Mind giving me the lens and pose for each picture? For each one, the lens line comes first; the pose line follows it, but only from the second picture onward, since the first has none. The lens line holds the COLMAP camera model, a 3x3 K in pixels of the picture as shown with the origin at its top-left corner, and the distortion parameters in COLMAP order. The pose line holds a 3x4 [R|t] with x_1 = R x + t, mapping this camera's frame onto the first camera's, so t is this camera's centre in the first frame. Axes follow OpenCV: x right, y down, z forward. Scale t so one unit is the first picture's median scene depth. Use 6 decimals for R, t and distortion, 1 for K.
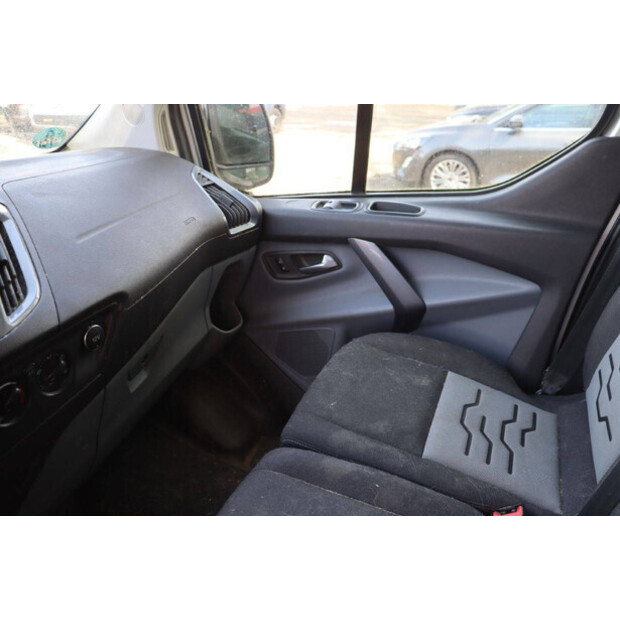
lens RADIAL K [[512.2, 0, 313.2], [0, 512.2, 314.9], [0, 0, 1]] dist [-0.173543, 0.157592]
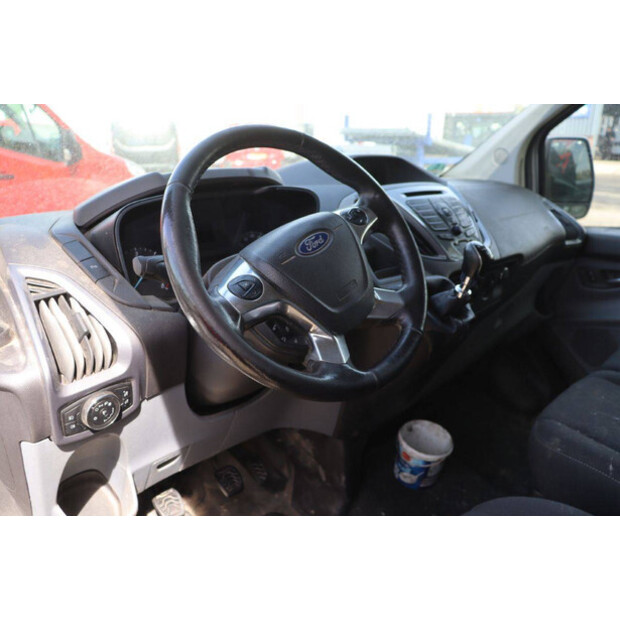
lens RADIAL K [[512.2, 0, 313.2], [0, 512.2, 314.9], [0, 0, 1]] dist [-0.173543, 0.157592]
pose [[0.896080, 0.161246, -0.413570, -0.240910], [-0.206611, 0.976121, -0.067084, 0.344265], [0.392877, 0.145561, 0.907998, -0.637702]]
